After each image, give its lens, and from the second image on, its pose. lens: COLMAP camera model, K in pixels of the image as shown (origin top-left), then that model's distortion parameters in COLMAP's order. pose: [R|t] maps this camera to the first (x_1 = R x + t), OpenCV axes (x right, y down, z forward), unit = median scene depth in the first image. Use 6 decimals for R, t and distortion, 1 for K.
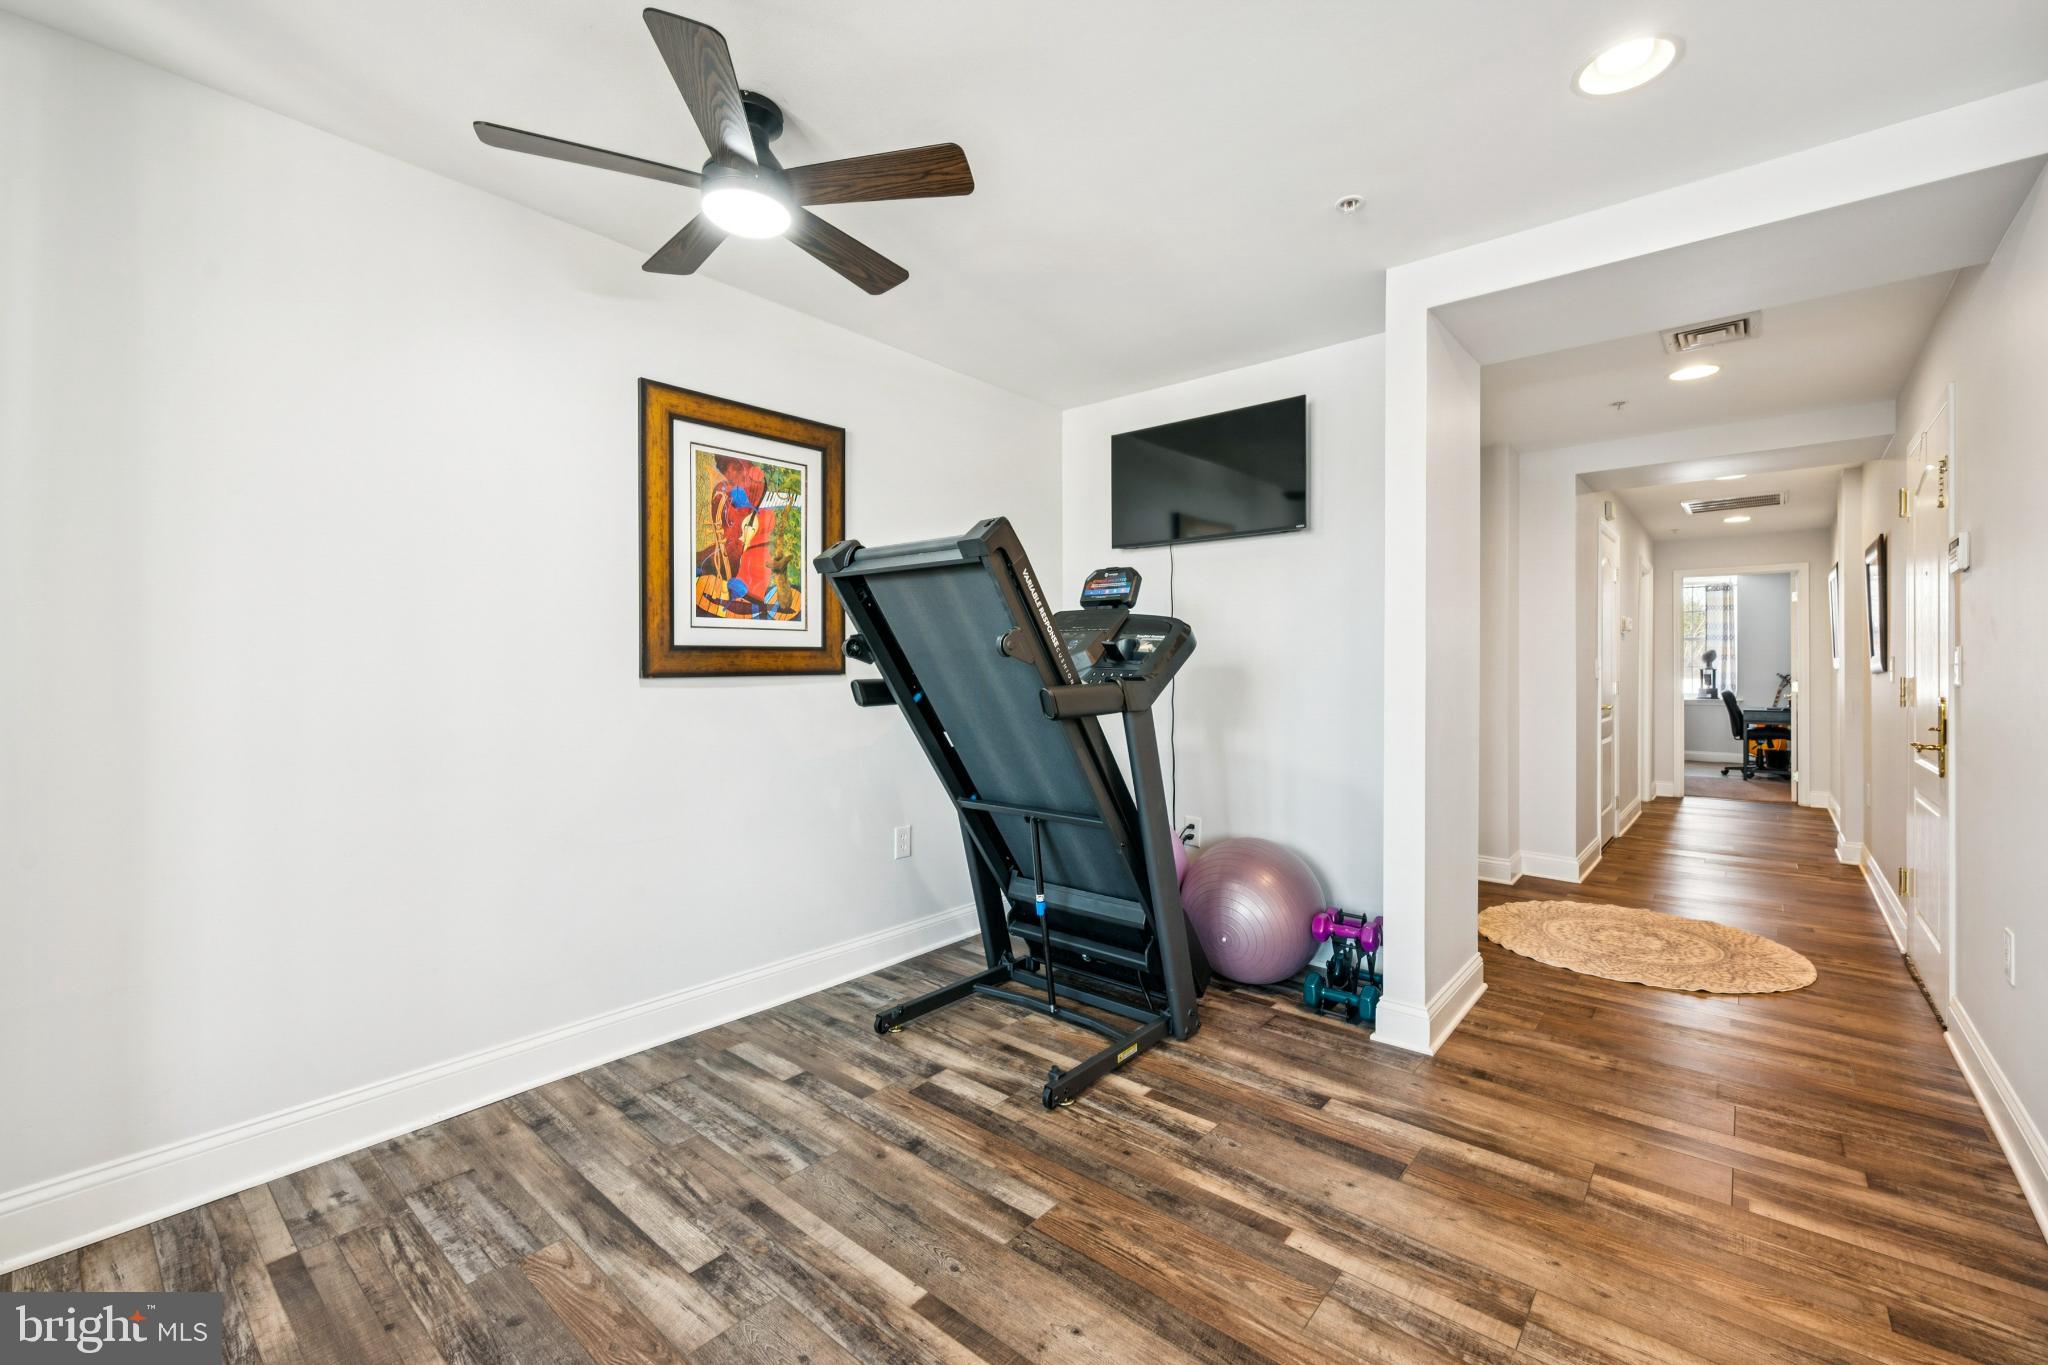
lens RADIAL K [[852.2, 0, 1024.2], [0, 852.2, 672.3], [0, 0, 1]] dist [-0.000010, -0.000049]
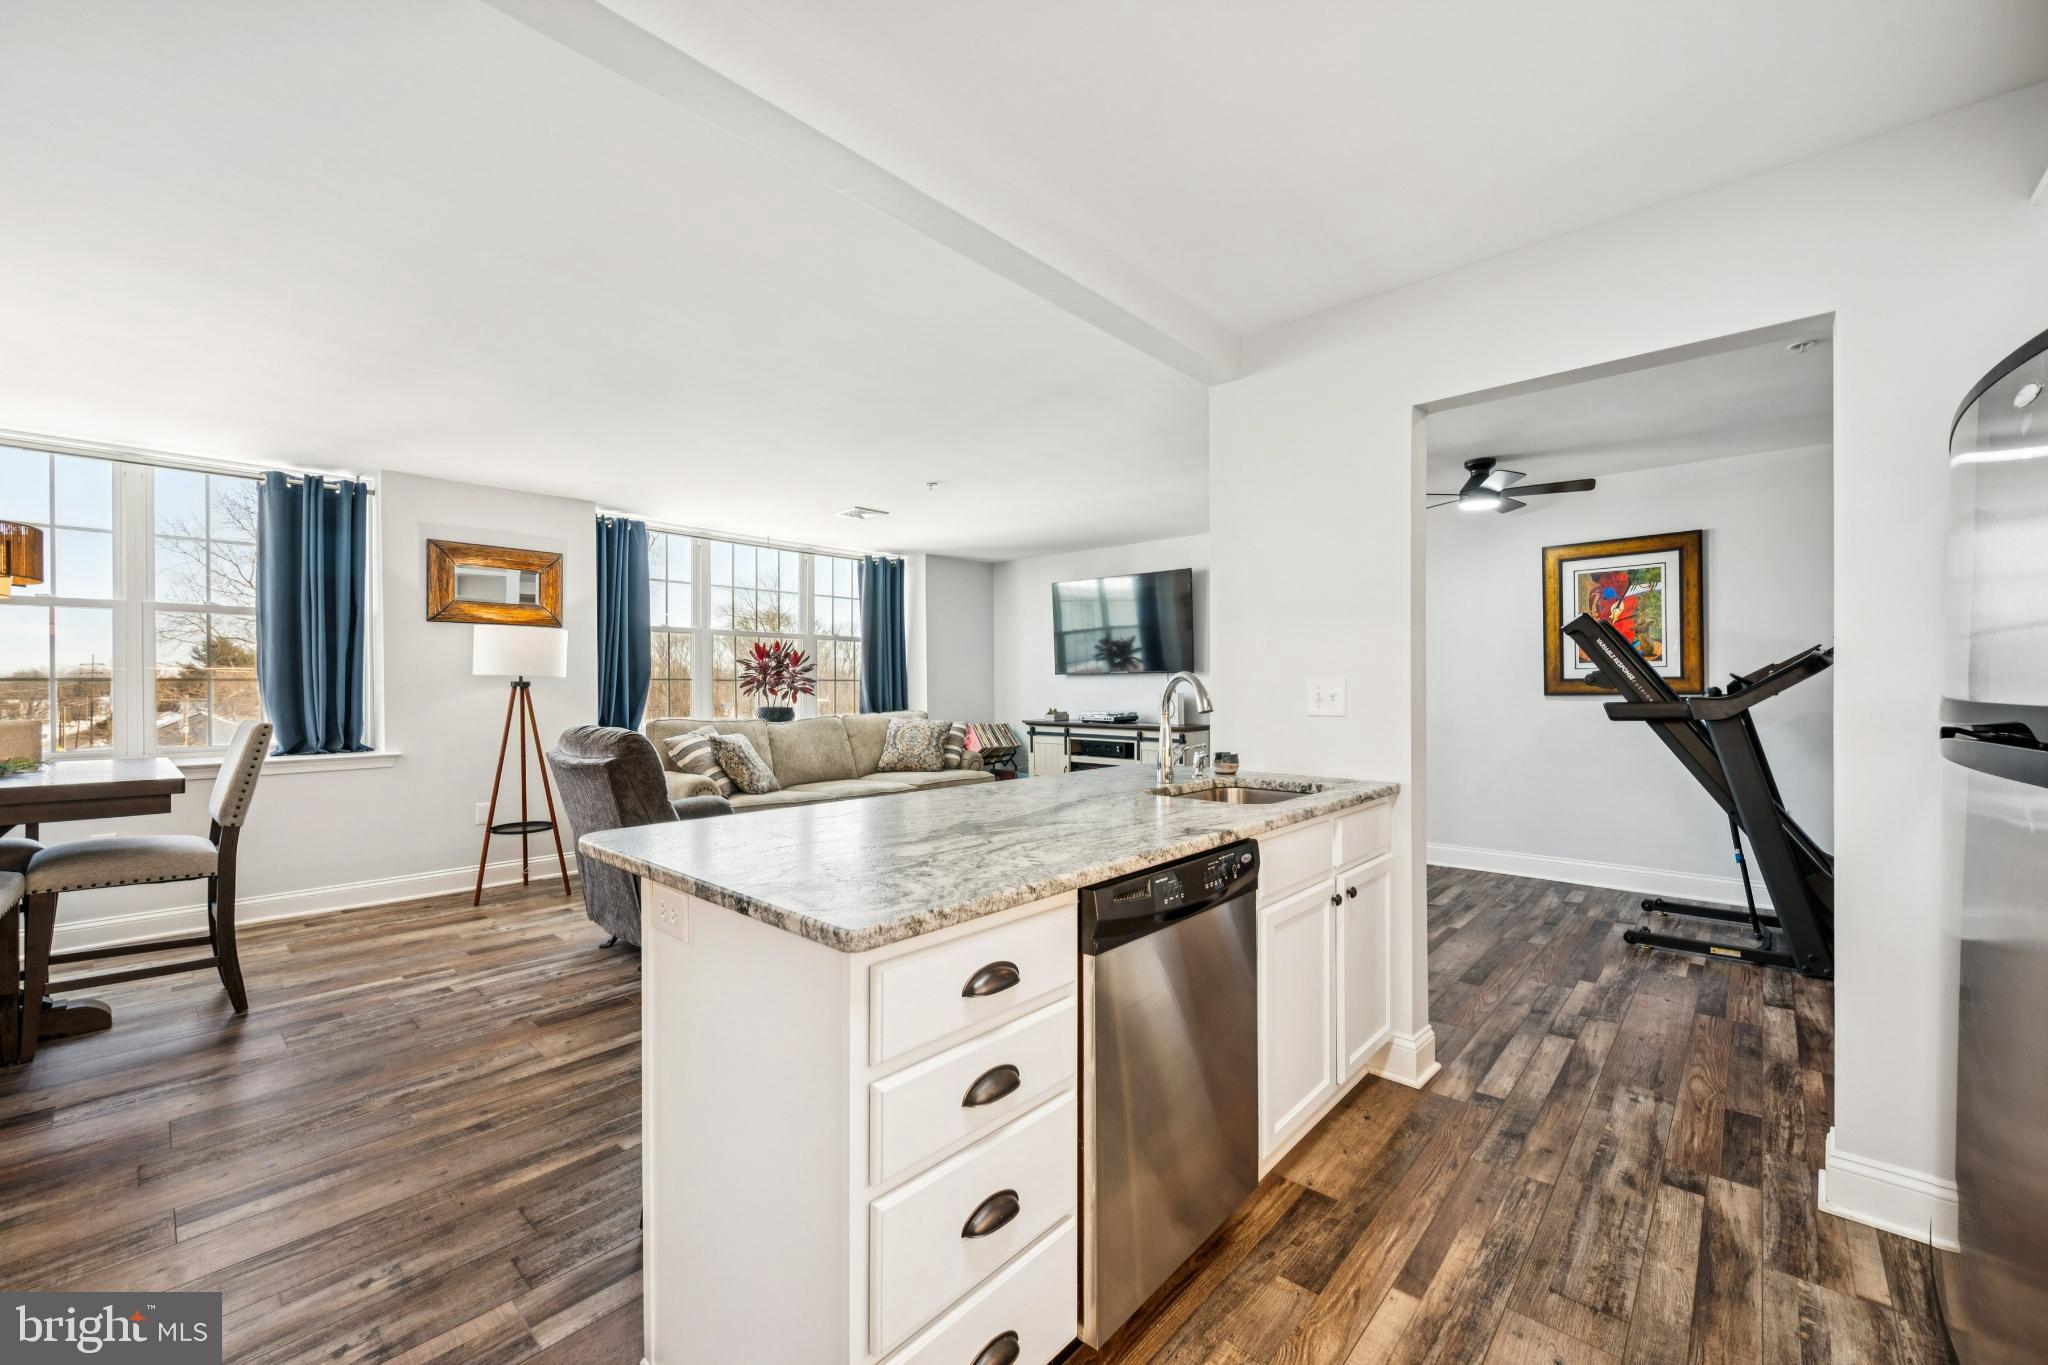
lens RADIAL K [[811.1, 0, 1034.3], [0, 811.1, 689.3], [0, 0, 1]] dist [0.004442, 0.000352]
pose [[-0.029709, 0.002042, -0.999557, 1.469163], [0.001094, 0.999997, 0.002011, -0.012559], [0.999558, -0.001034, -0.029711, -0.146057]]
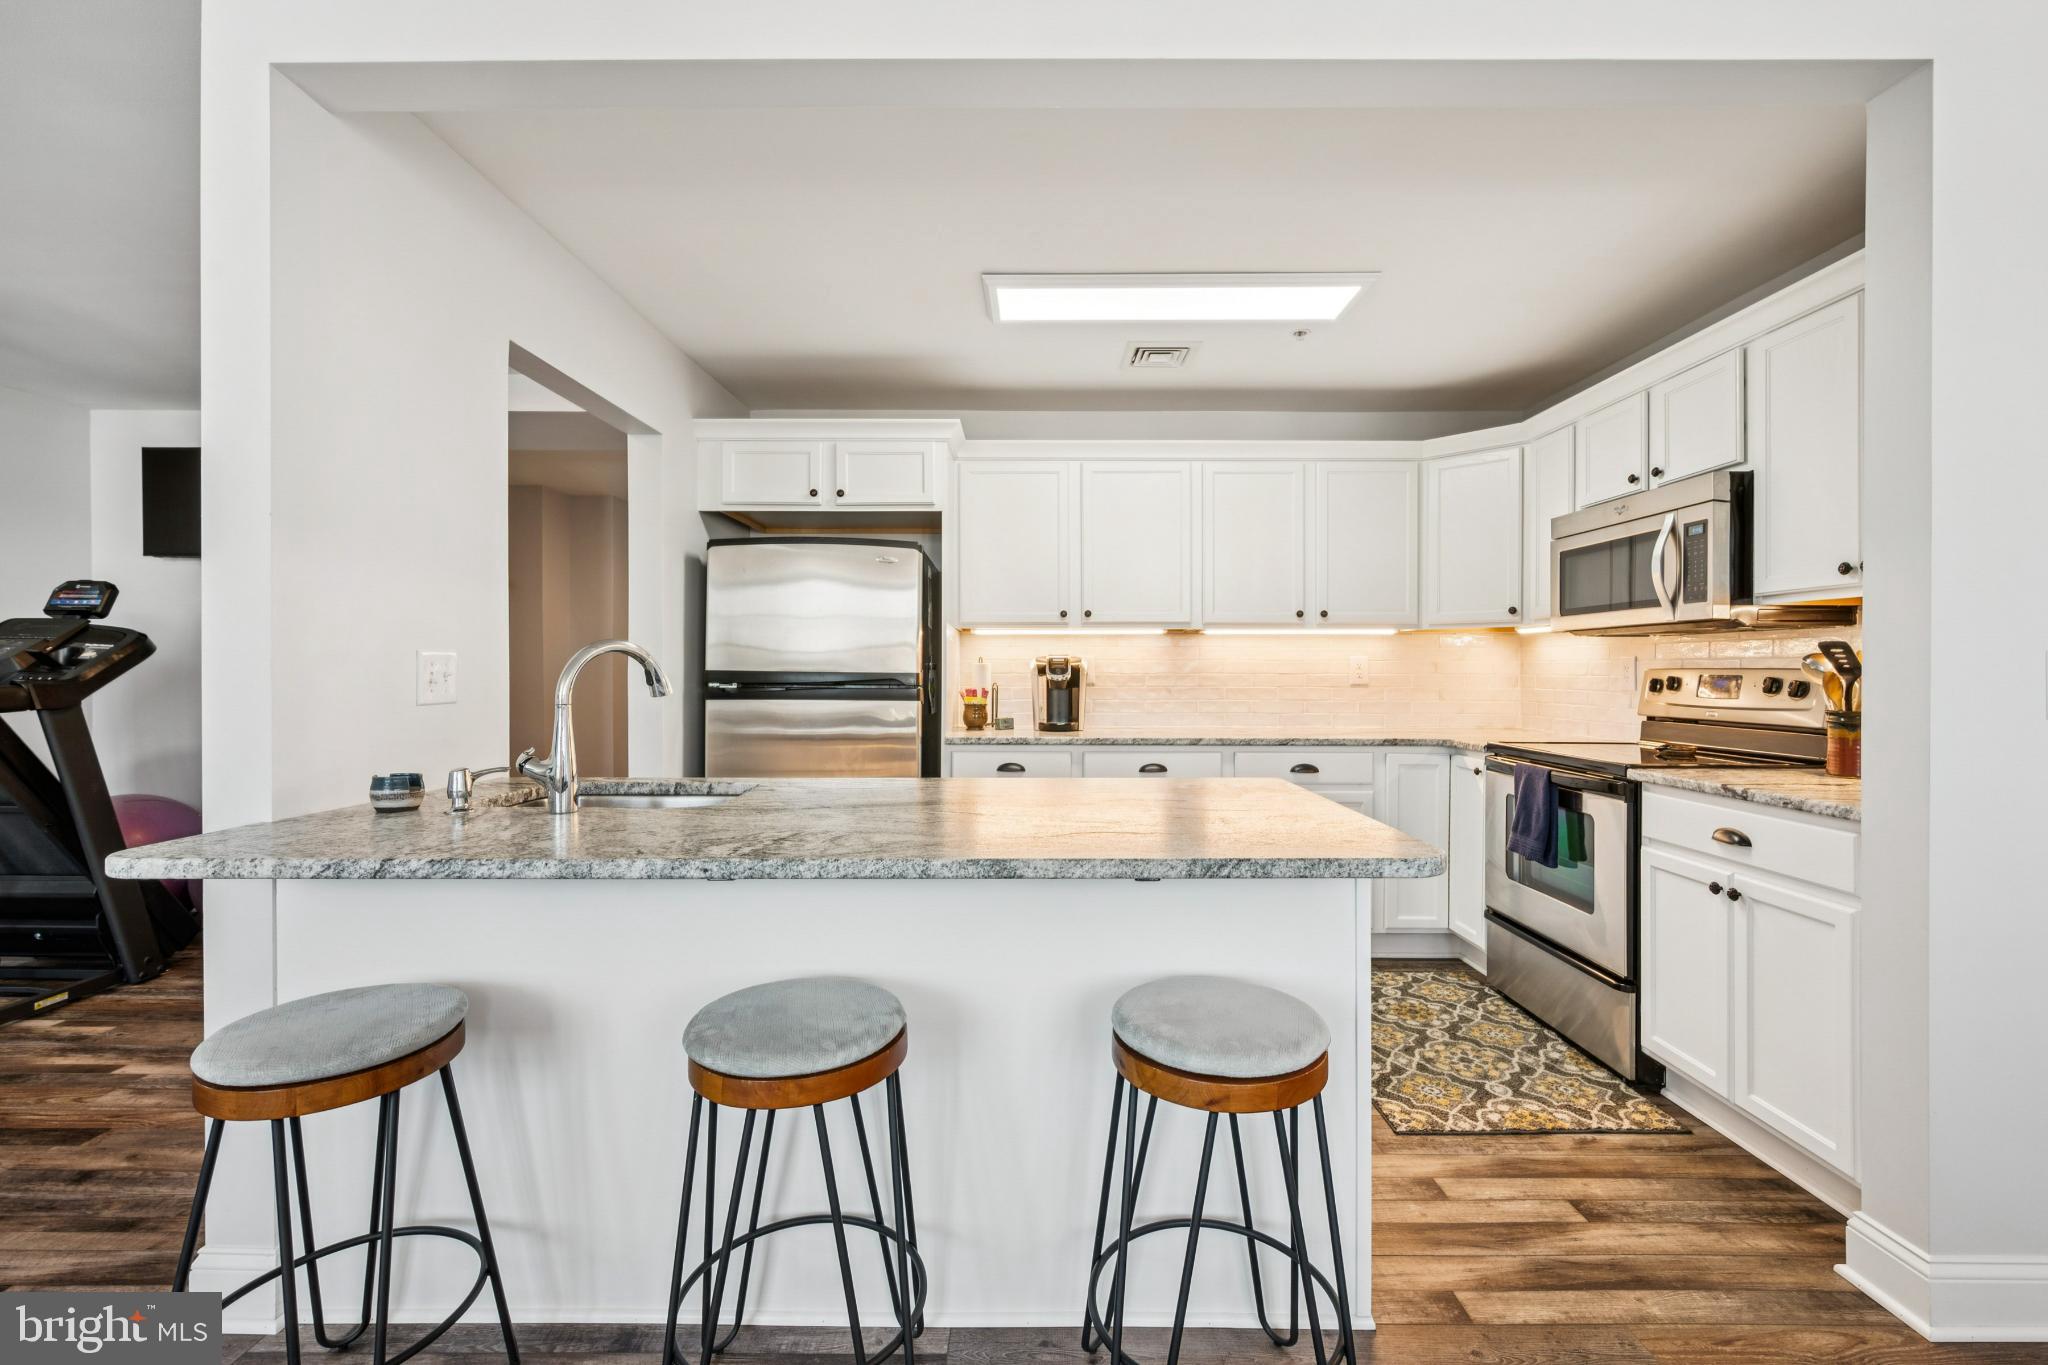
lens RADIAL K [[863.2, 0, 1032.3], [0, 863.2, 672.3], [0, 0, 1]] dist [-0.000727, -0.000065]
pose [[0.763348, -0.002757, 0.645982, 0.363182], [0.001827, 0.999996, 0.002109, -0.005066], [-0.645985, -0.000430, 0.763350, -0.729949]]
